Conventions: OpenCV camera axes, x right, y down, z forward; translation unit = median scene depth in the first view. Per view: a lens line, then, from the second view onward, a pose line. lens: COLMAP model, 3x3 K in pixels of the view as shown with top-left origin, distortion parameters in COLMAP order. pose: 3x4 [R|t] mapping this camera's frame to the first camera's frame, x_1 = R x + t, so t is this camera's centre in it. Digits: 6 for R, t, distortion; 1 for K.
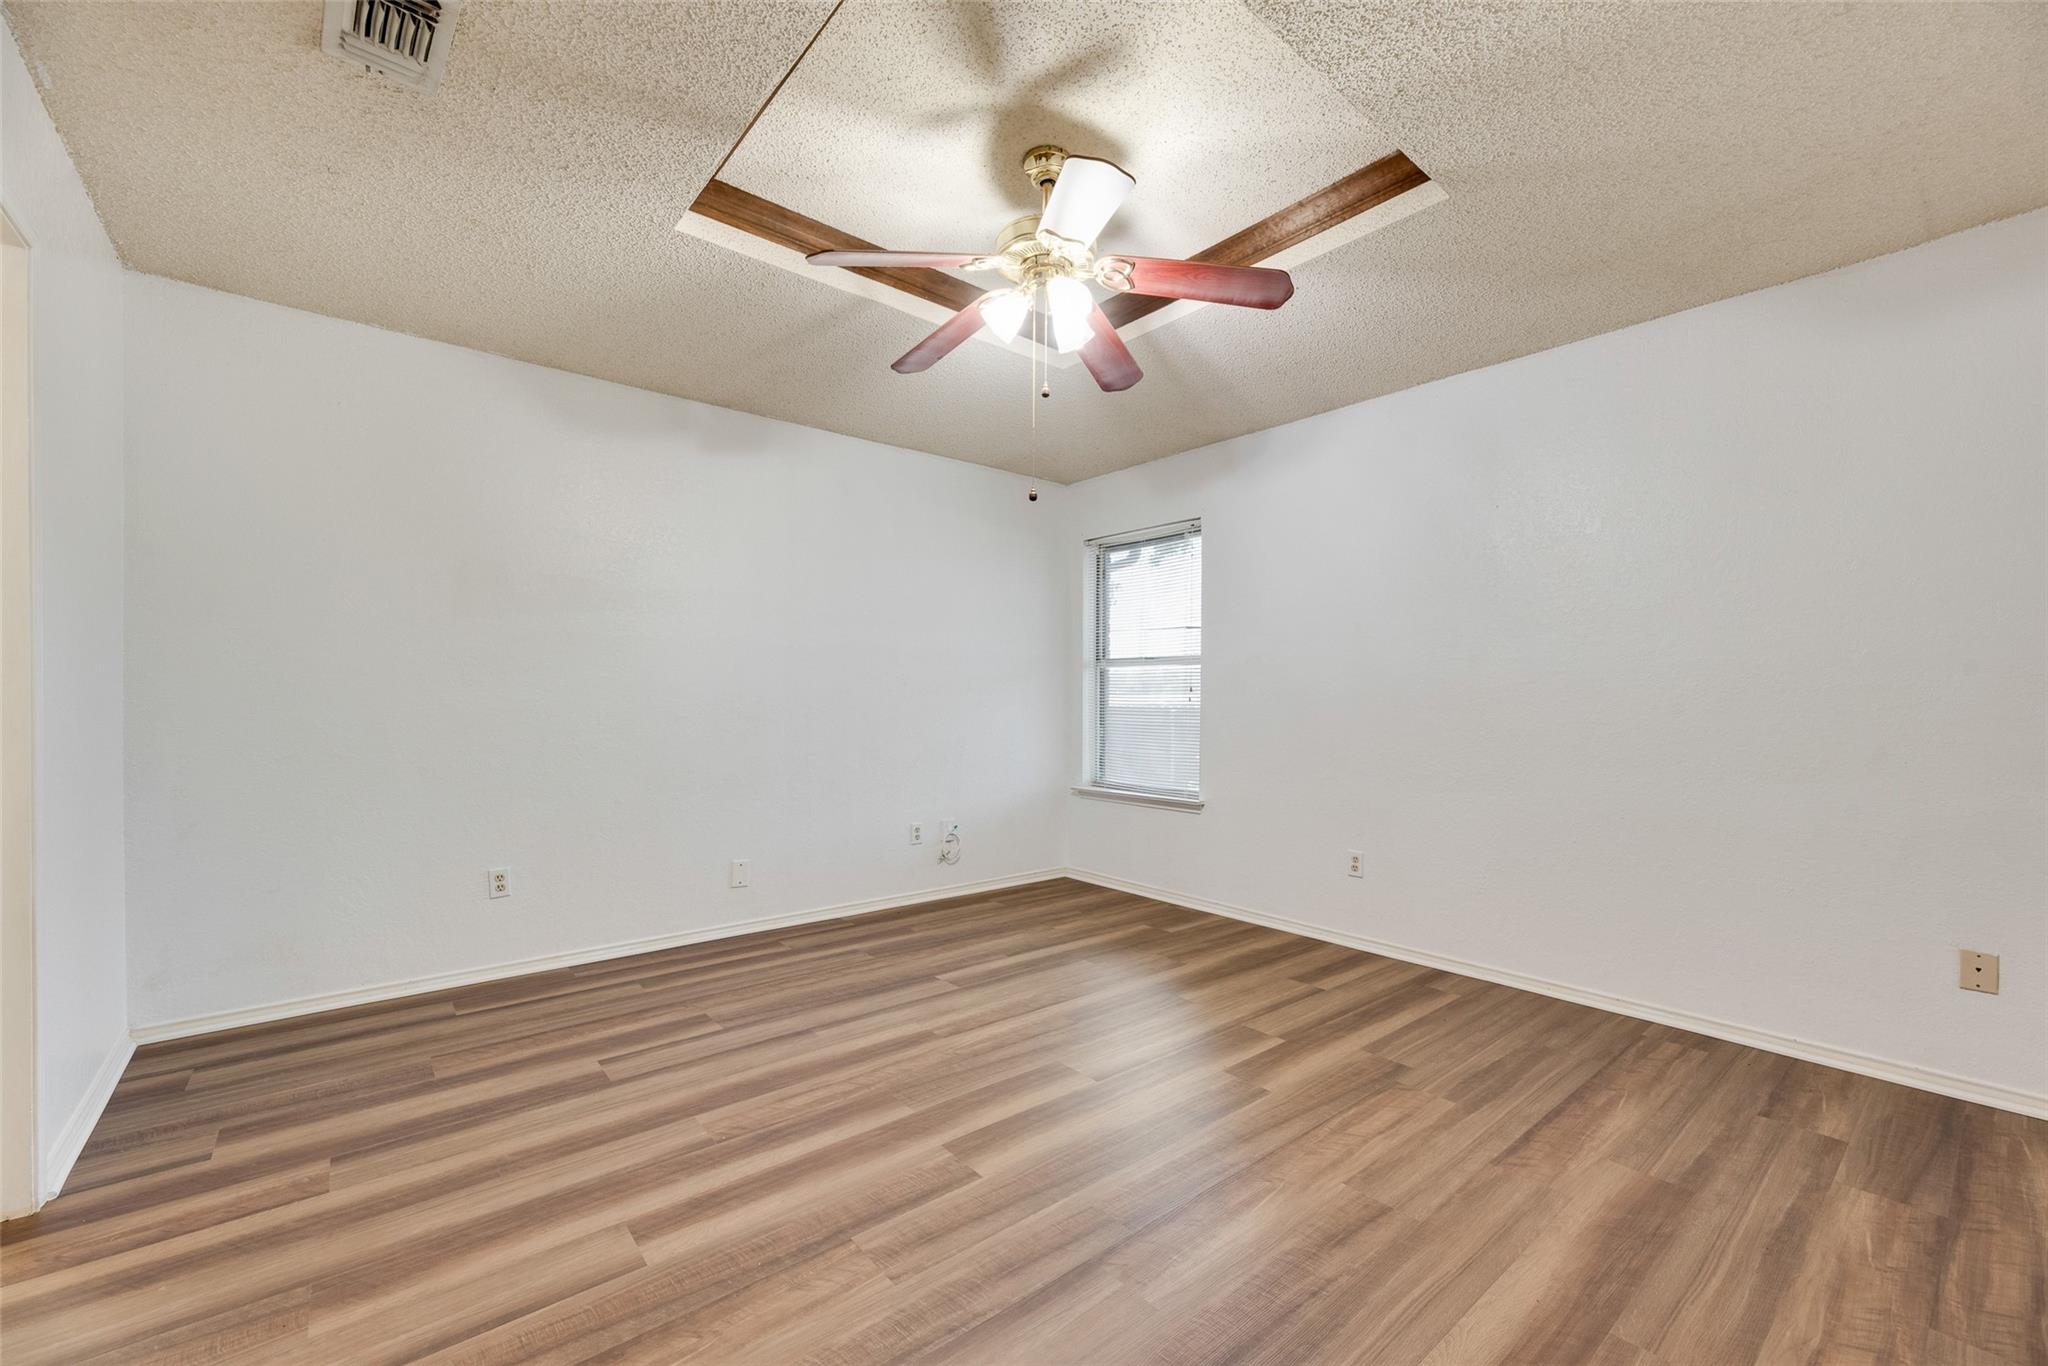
lens RADIAL K [[840.0, 0, 1026.5], [0, 840.0, 687.0], [0, 0, 1]] dist [0.003948, 0.000306]
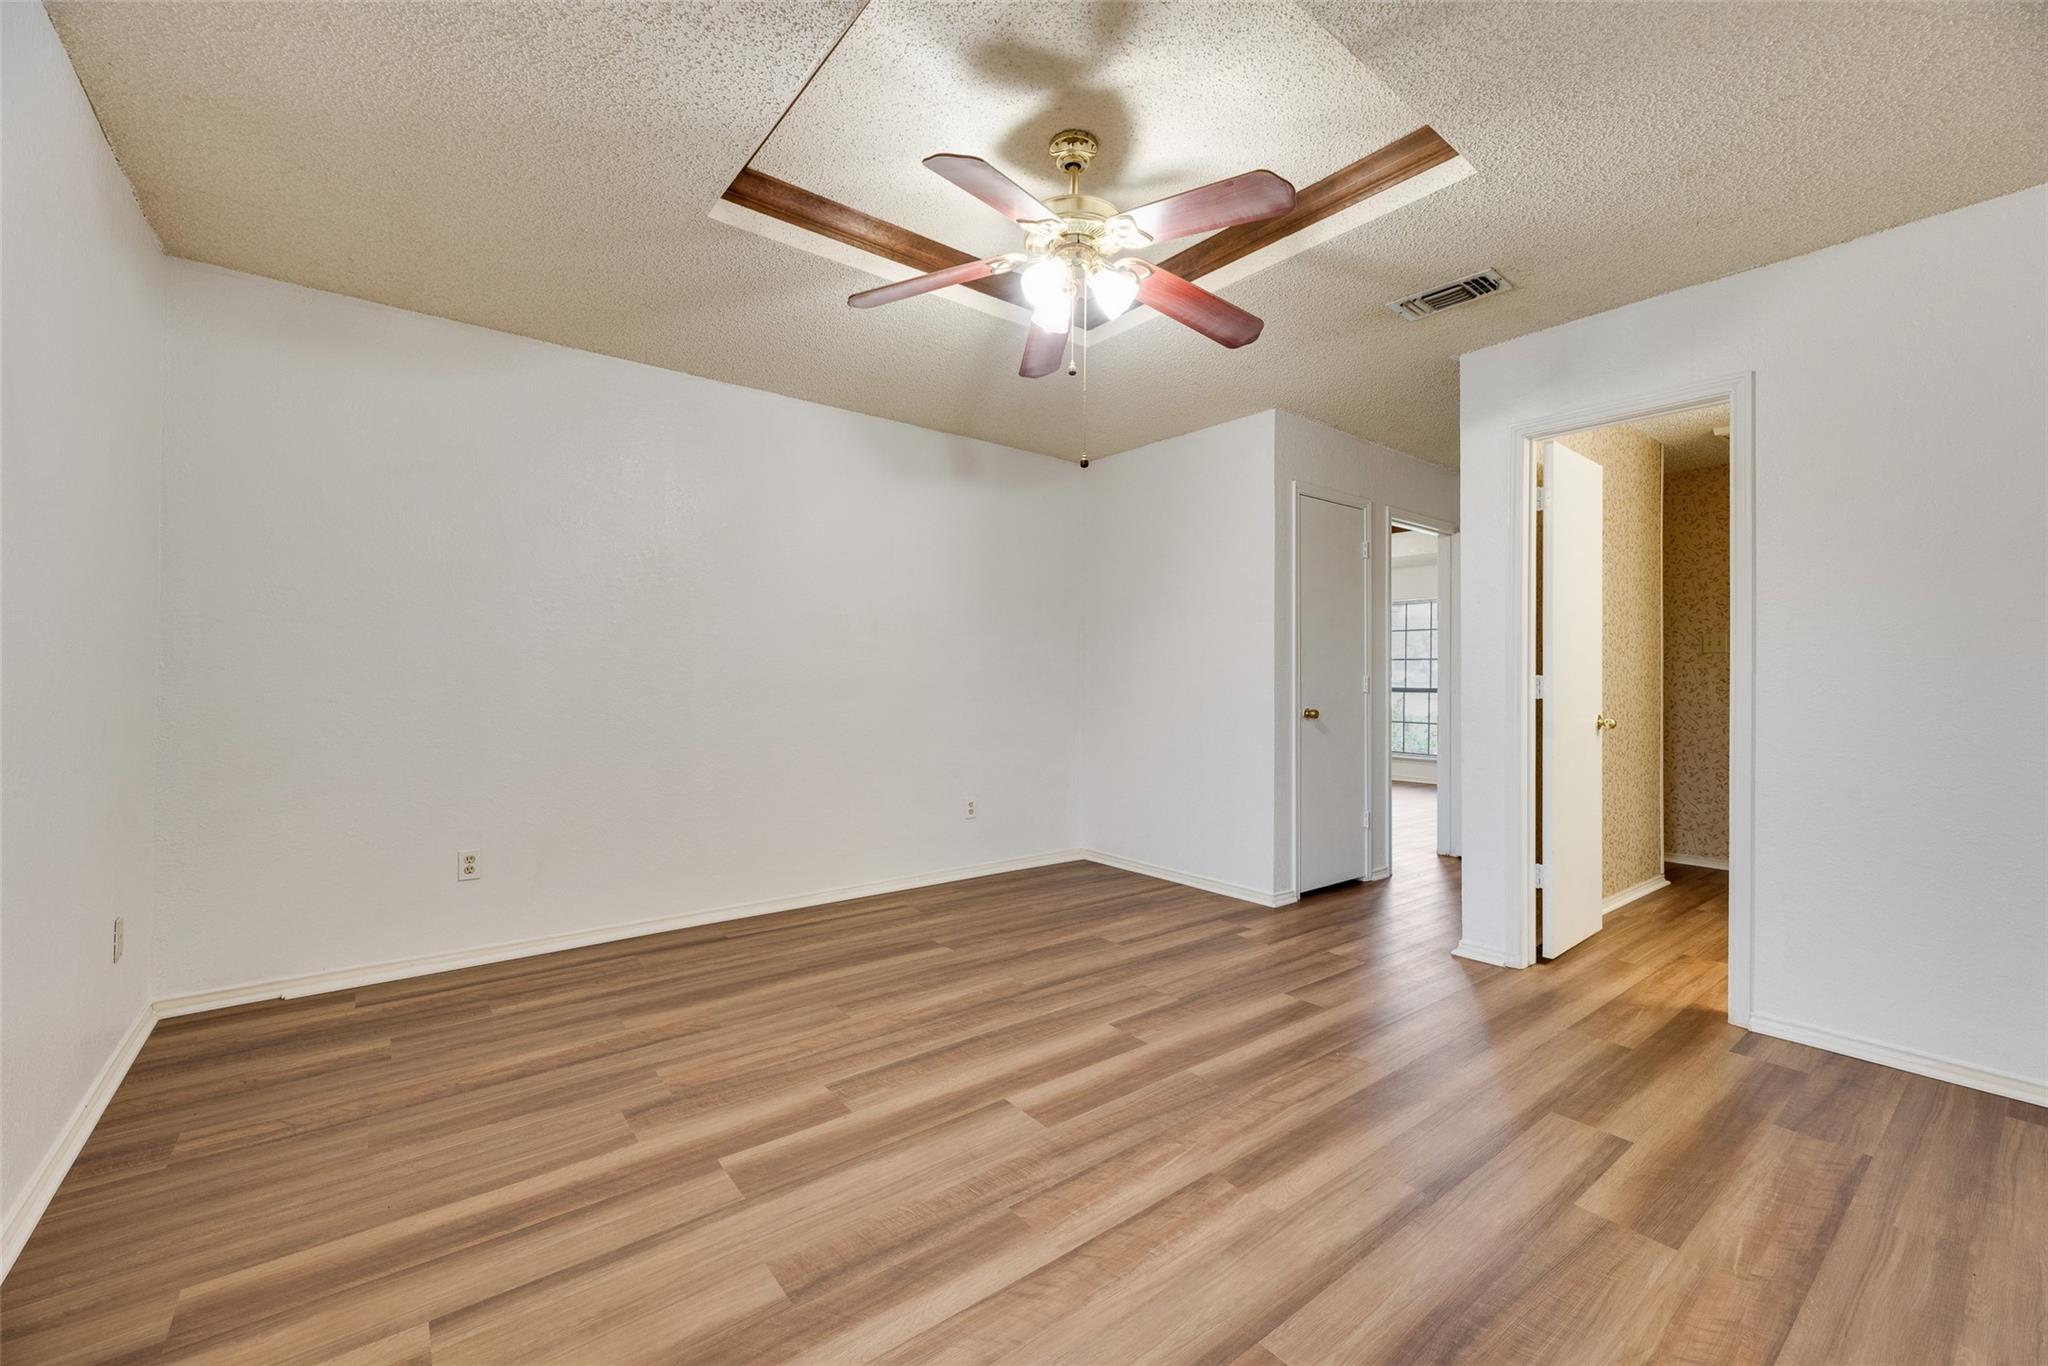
lens RADIAL K [[840.0, 0, 1021.8], [0, 840.0, 682.5], [0, 0, 1]] dist [0.003948, 0.000306]
pose [[-0.999583, -0.013807, 0.025375, 0.053550], [-0.014092, 0.999839, -0.011104, 0.034913], [-0.025218, -0.011457, -0.999616, 2.056476]]
